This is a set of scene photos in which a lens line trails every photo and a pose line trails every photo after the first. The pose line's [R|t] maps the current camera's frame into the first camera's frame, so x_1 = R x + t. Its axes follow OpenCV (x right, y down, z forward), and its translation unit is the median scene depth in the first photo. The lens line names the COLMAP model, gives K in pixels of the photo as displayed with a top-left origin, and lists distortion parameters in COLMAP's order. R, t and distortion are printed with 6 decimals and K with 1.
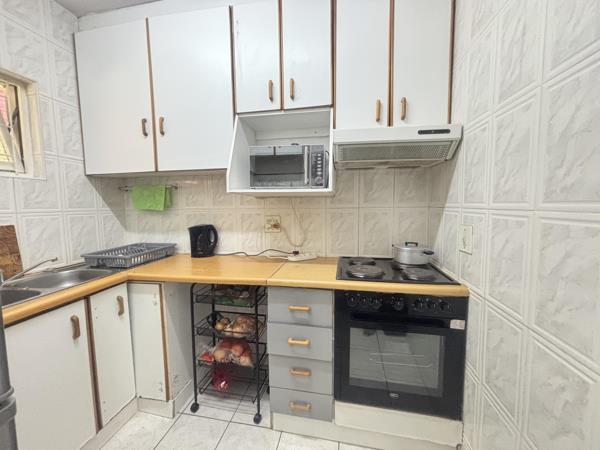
lens RADIAL K [[242.6, 0, 300.0], [0, 242.6, 225.0], [0, 0, 1]] dist [-0.000440, 0.000287]
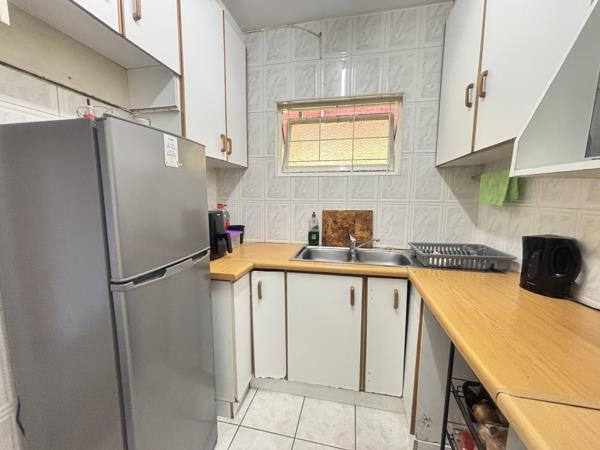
lens RADIAL K [[242.6, 0, 300.0], [0, 242.6, 225.0], [0, 0, 1]] dist [-0.000440, 0.000287]
pose [[-0.021056, 0.132727, -0.990929, 0.166596], [-0.094155, 0.986480, 0.134131, -0.049732], [0.995335, 0.096125, -0.008274, 0.478104]]
